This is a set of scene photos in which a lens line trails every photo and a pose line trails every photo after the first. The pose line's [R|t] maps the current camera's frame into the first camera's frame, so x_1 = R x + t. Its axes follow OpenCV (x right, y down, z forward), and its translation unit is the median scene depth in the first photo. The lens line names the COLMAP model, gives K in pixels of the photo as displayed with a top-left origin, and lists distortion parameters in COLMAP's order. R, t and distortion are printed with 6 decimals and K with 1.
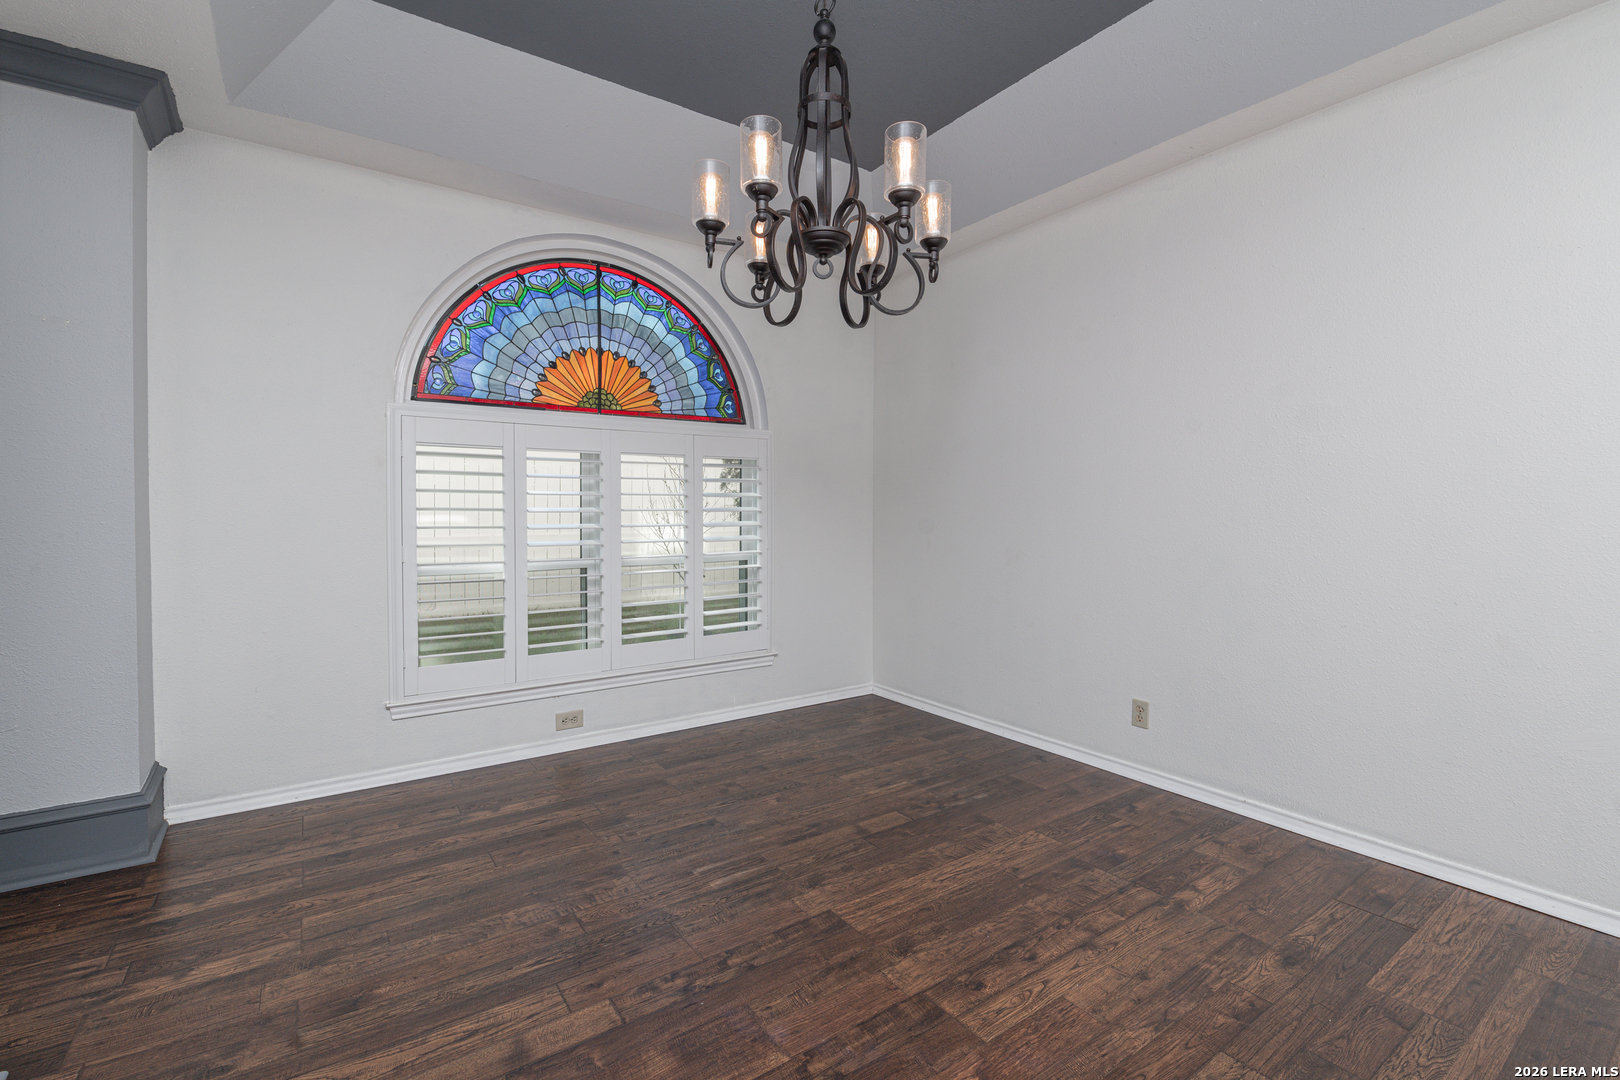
lens RADIAL K [[706.0, 0, 788.0], [0, 706.0, 522.3], [0, 0, 1]] dist [0.011572, -0.014235]
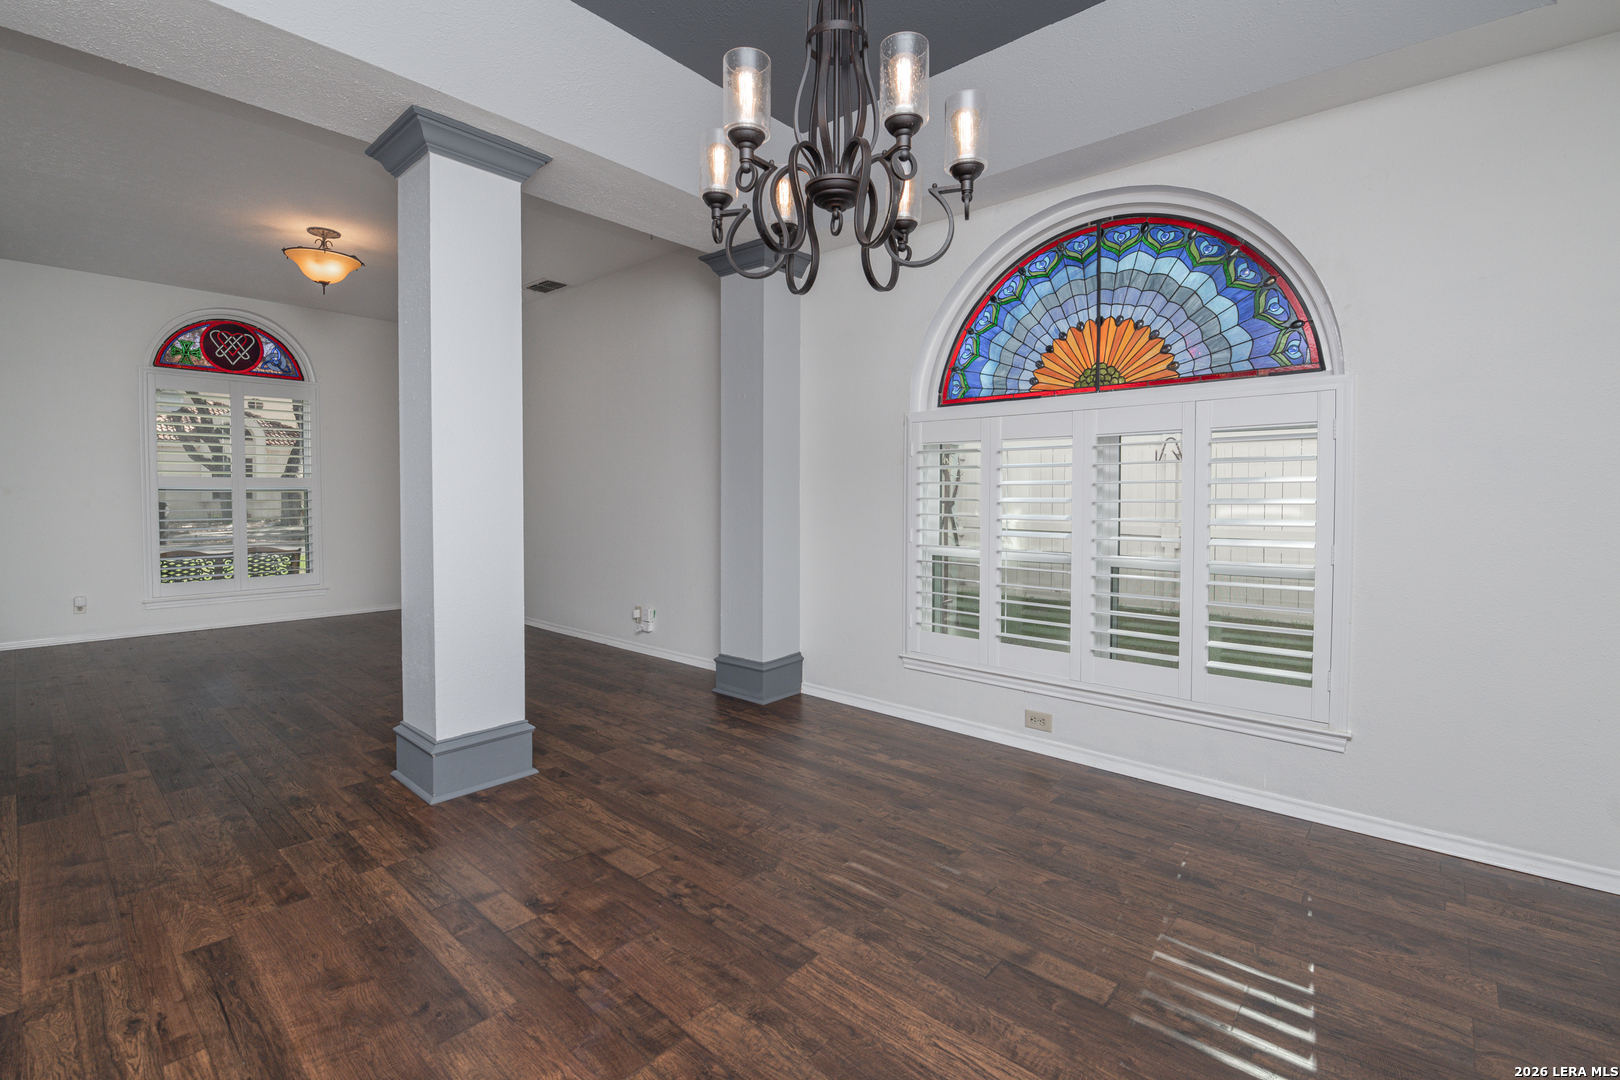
lens RADIAL K [[721.3, 0, 811.5], [0, 721.3, 513.6], [0, 0, 1]] dist [-0.001103, -0.010138]
pose [[0.249377, 0.023514, -0.968121, 0.669204], [-0.022326, 0.999579, 0.018527, -0.013150], [0.968149, 0.016994, 0.249797, 0.554742]]
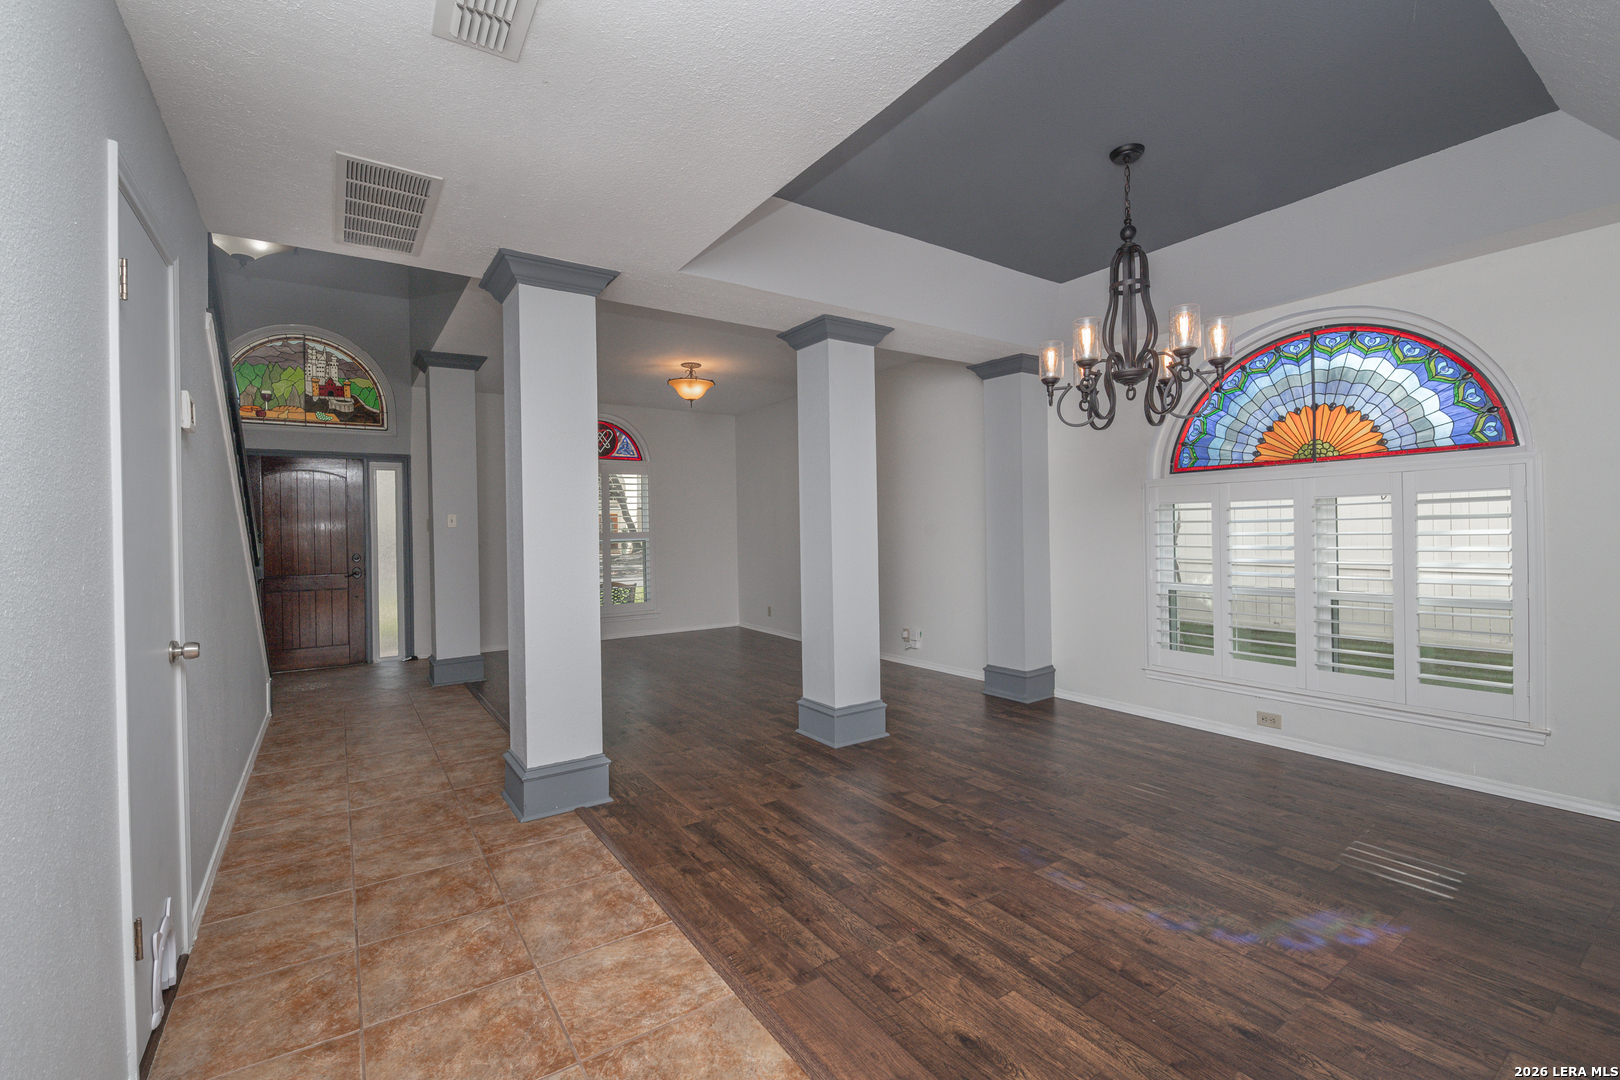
lens RADIAL K [[695.6, 0, 802.4], [0, 695.6, 532.4], [0, 0, 1]] dist [0.011800, -0.010693]
pose [[-0.006560, 0.000947, -0.999978, 1.095763], [-0.002207, 0.999997, 0.000962, -0.052584], [0.999976, 0.002214, -0.006558, 0.245617]]
